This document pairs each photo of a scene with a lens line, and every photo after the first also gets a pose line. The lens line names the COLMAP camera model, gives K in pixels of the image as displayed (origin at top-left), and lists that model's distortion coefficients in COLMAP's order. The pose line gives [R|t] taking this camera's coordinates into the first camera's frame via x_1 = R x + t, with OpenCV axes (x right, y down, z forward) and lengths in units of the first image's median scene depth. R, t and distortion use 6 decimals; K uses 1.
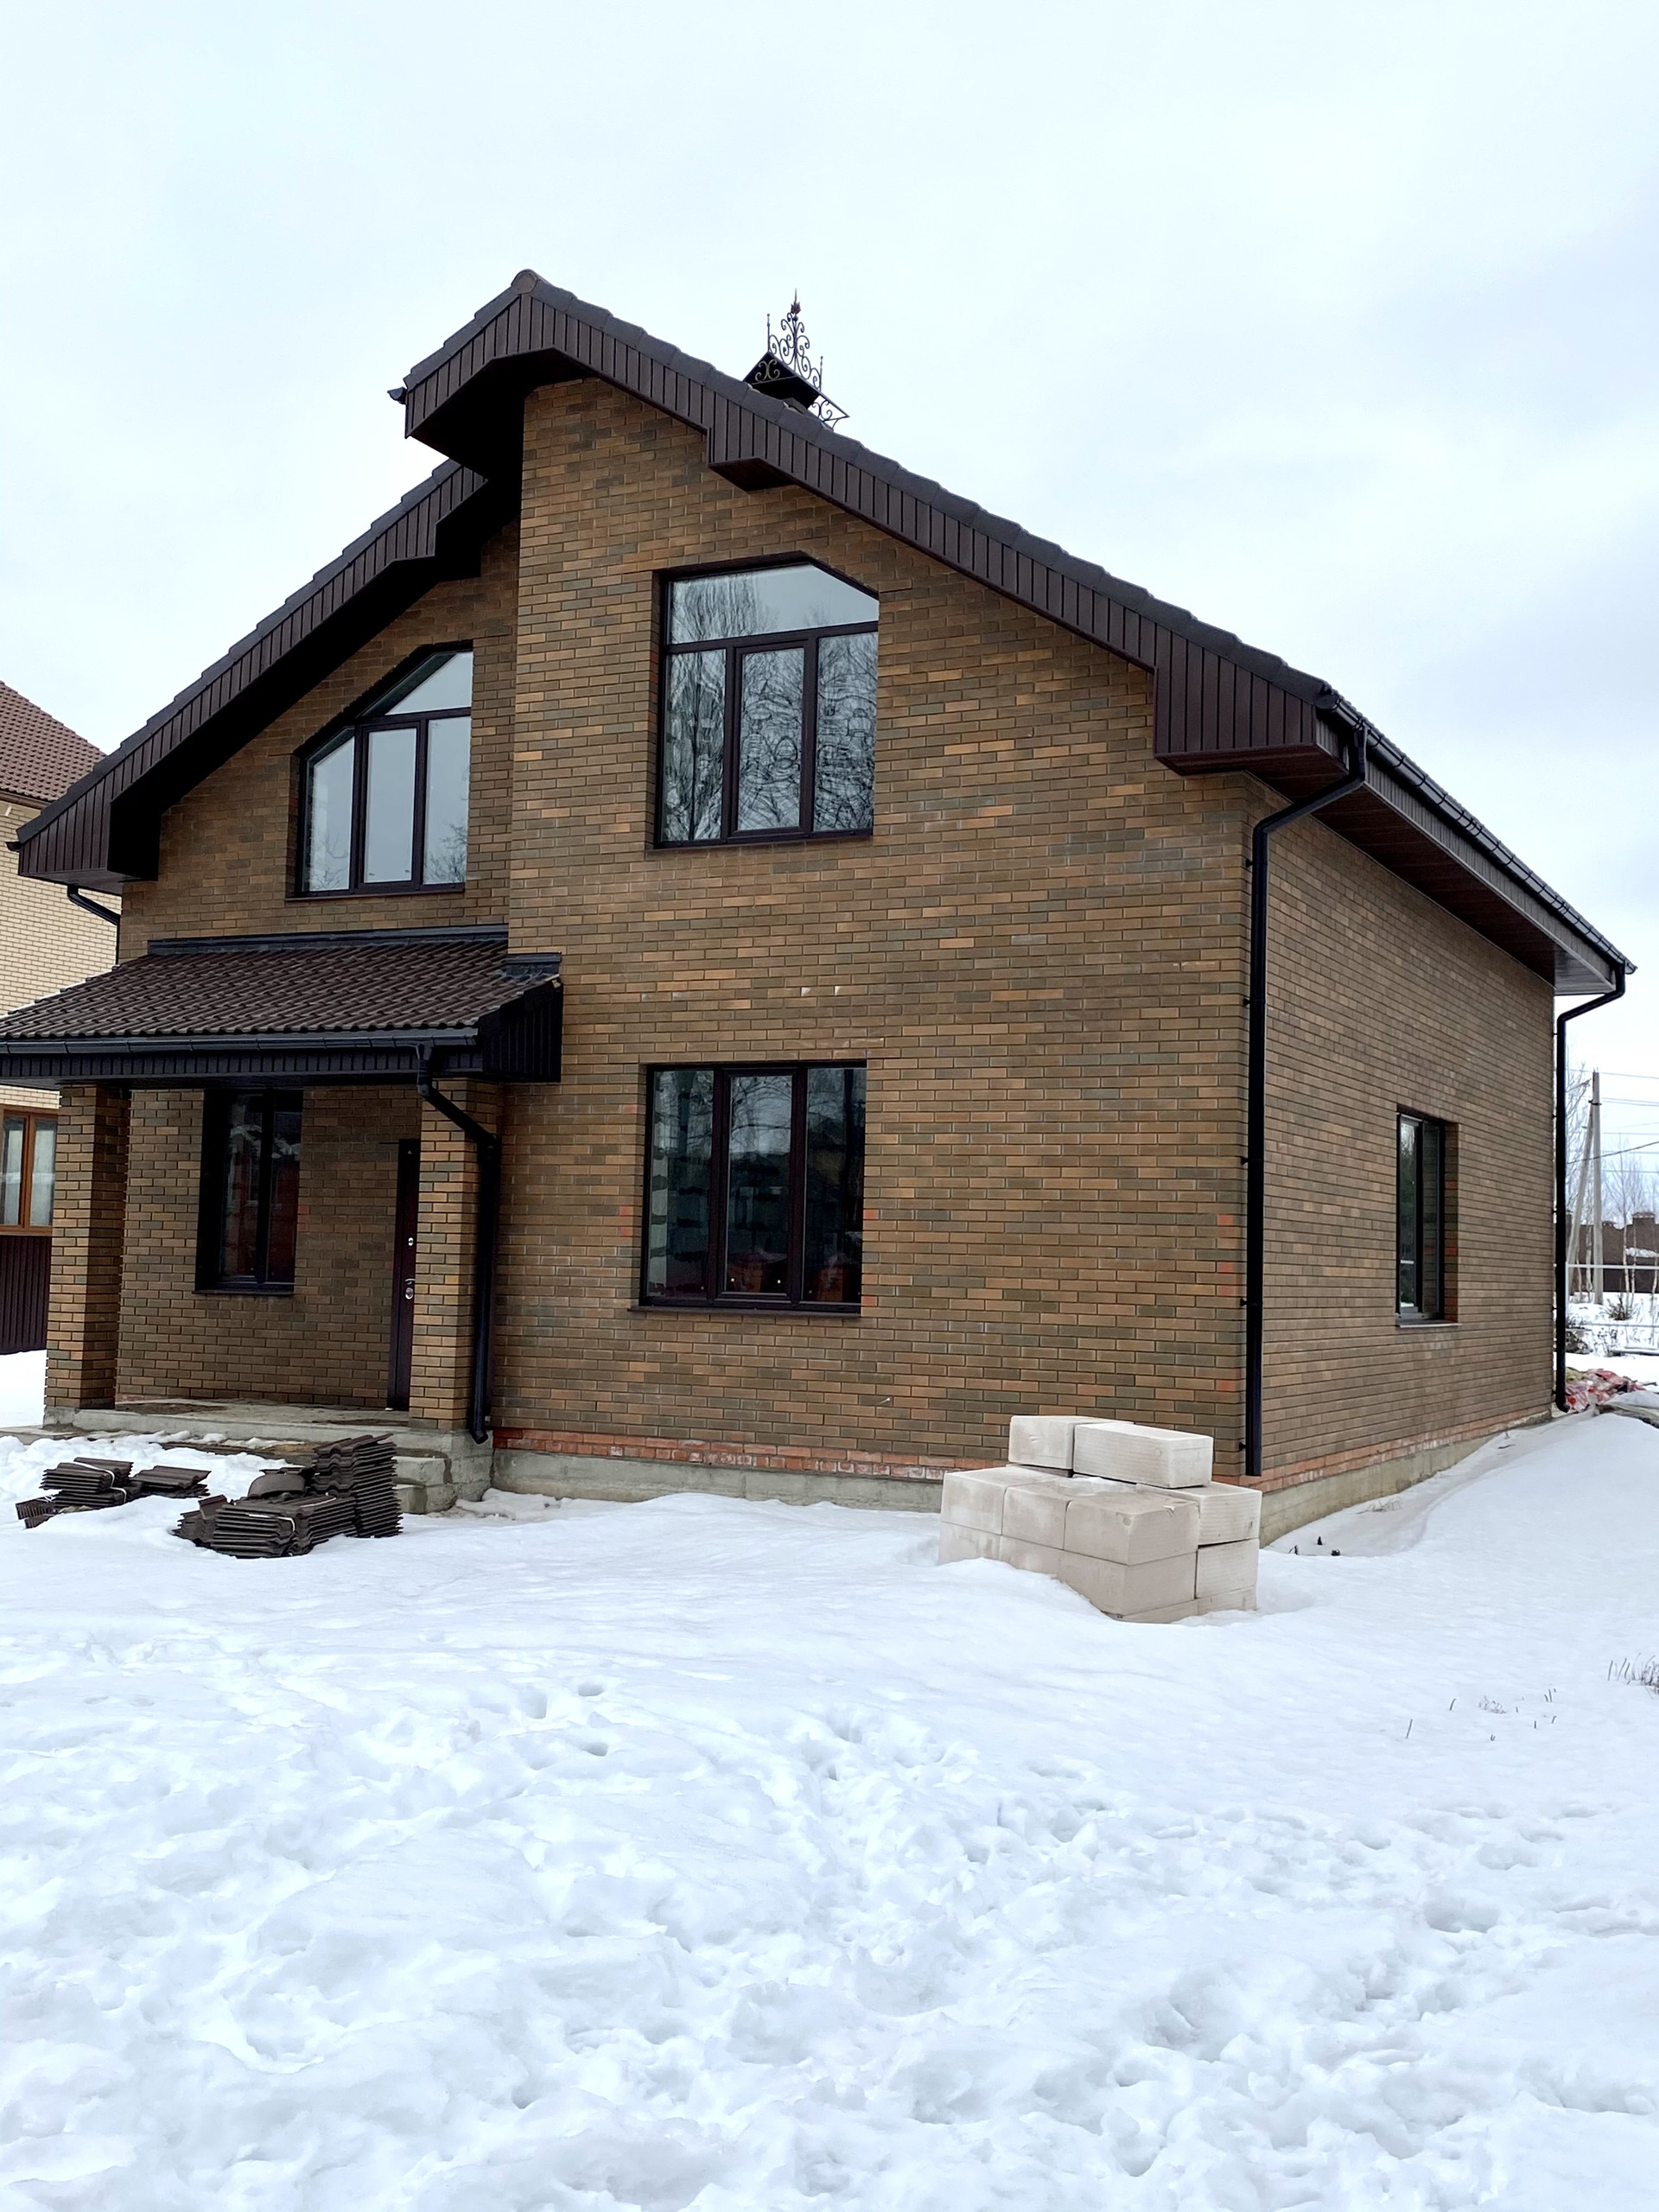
lens RADIAL K [[2298.6, 0, 826.1], [0, 2298.6, 1089.3], [0, 0, 1]] dist [0.069599, 0.000000]
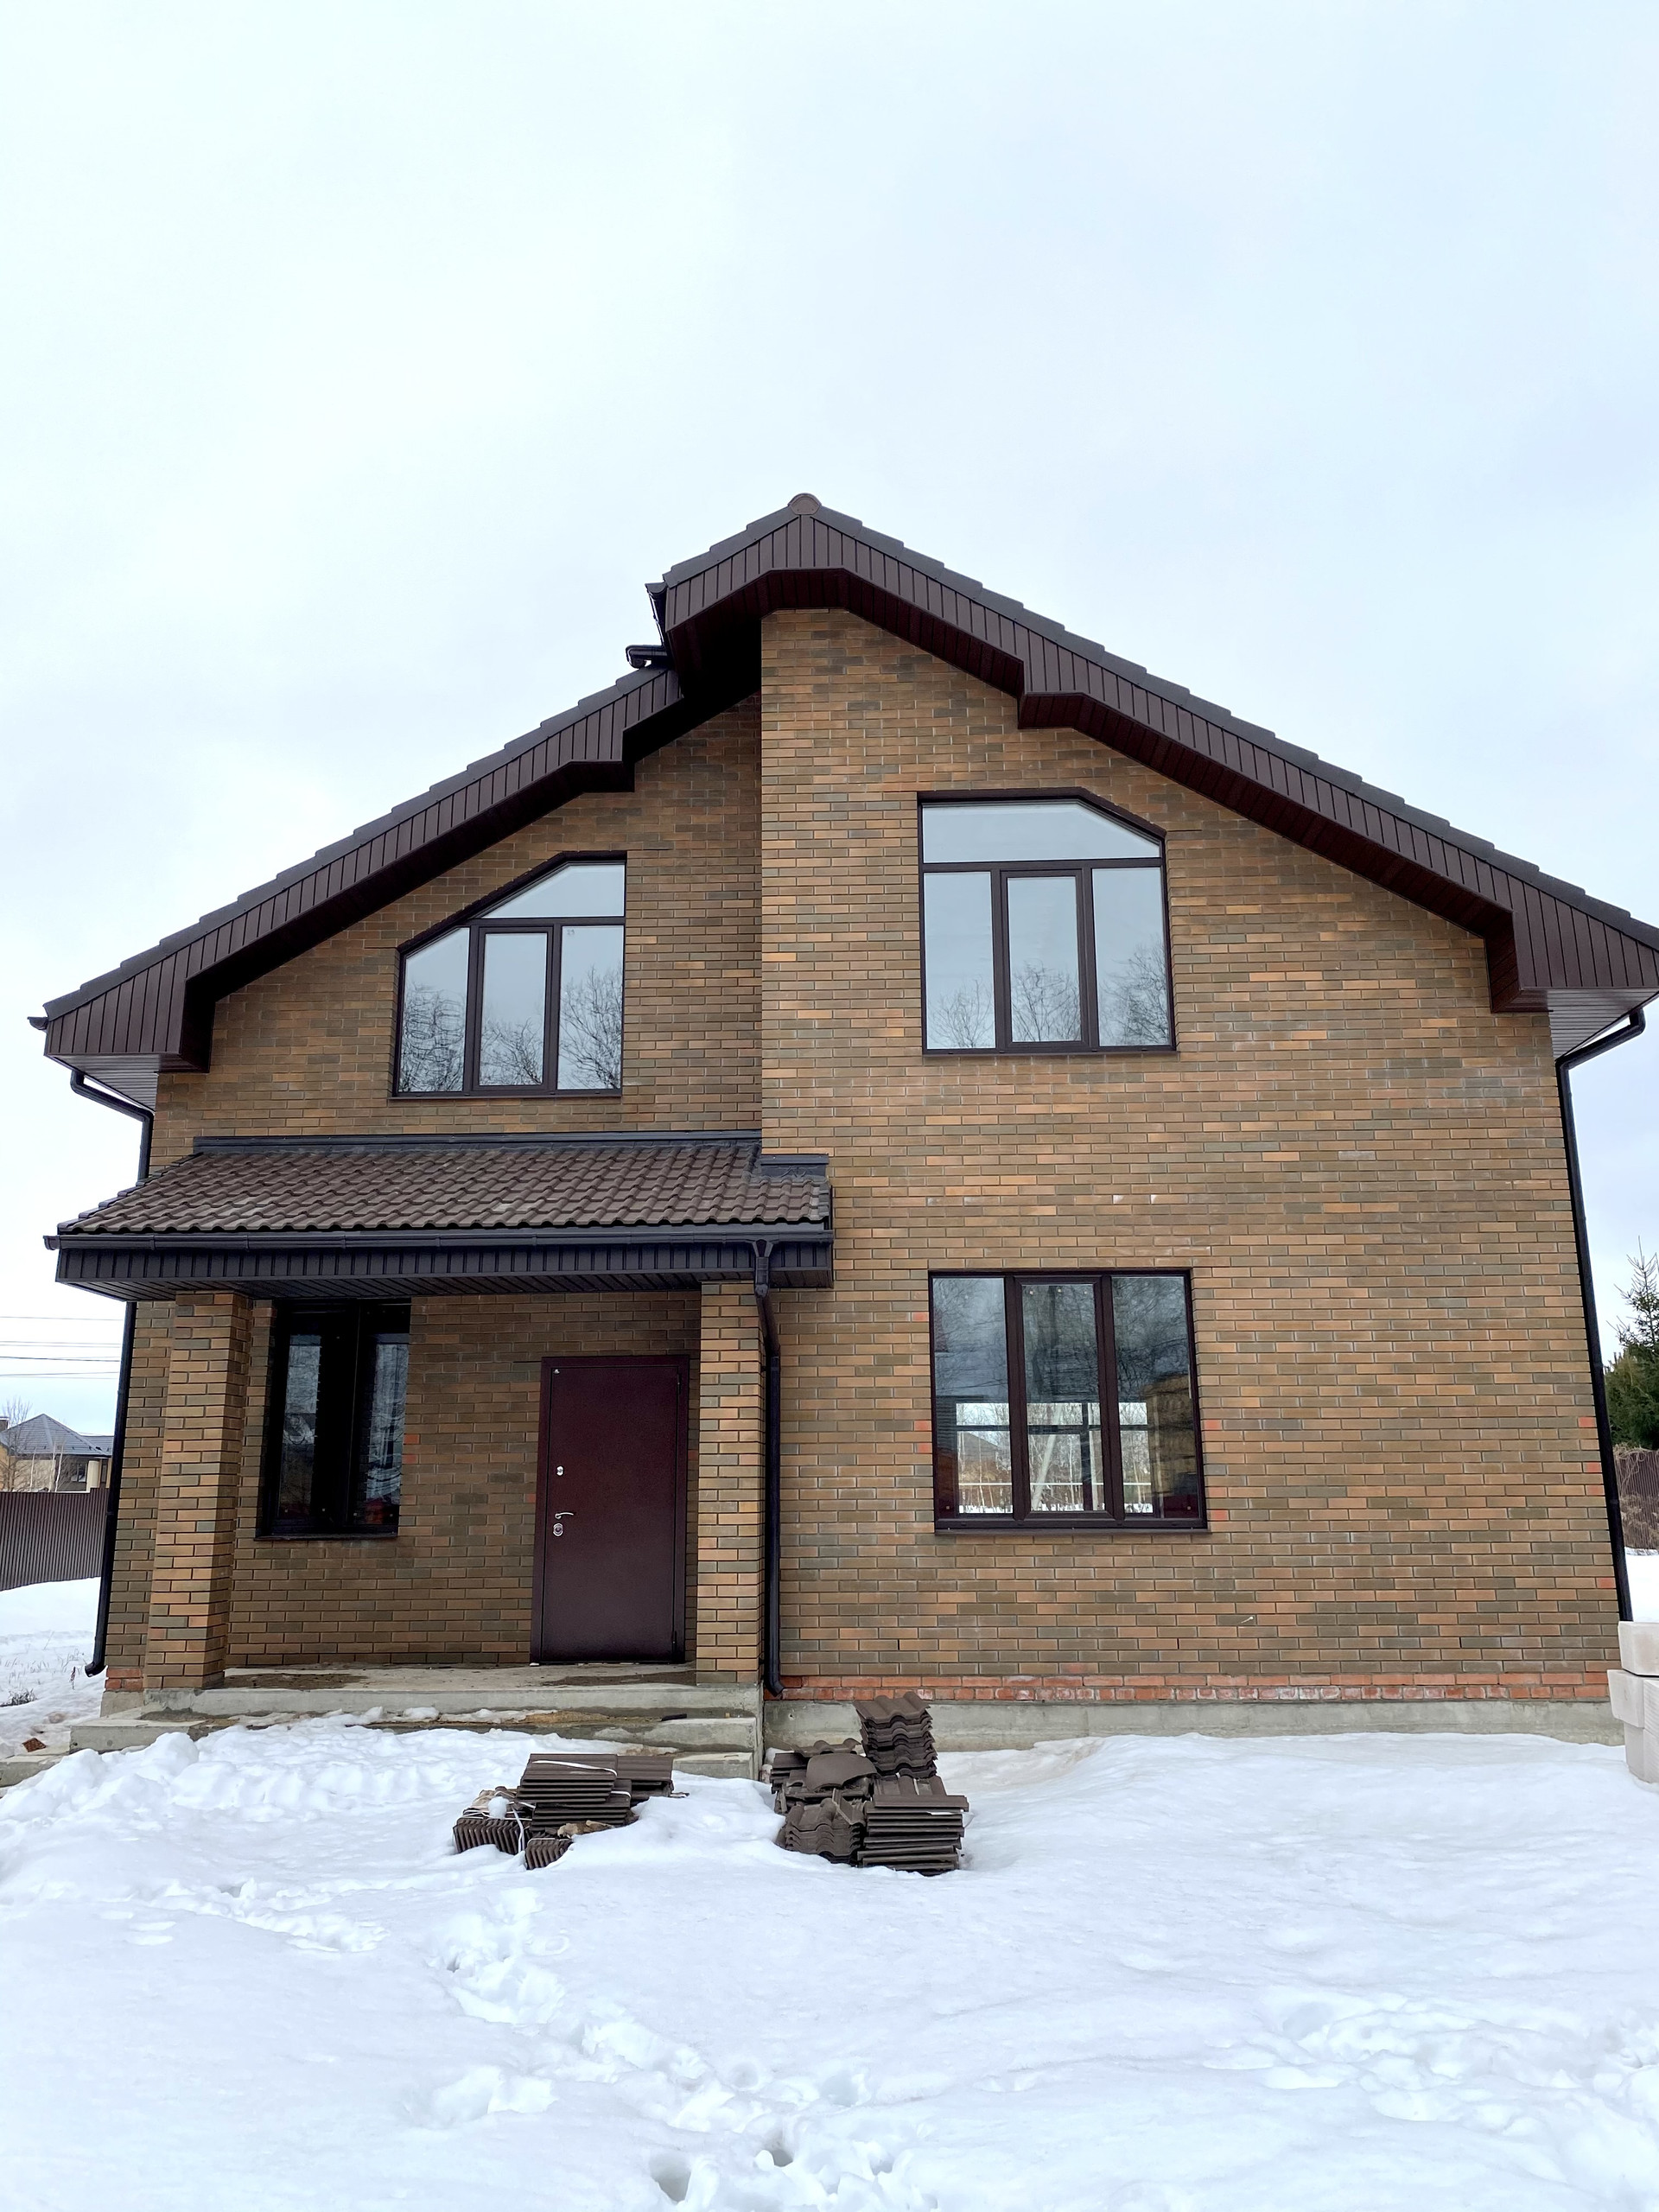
lens RADIAL K [[1677.8, 0, 753.2], [0, 1677.8, 1070.2], [0, 0, 1]] dist [0.053149, -0.079279]
pose [[0.906000, 0.076595, 0.416289, -0.447196], [-0.001430, 0.984039, -0.177946, 0.031763], [-0.423274, 0.160624, 0.891649, 0.384492]]
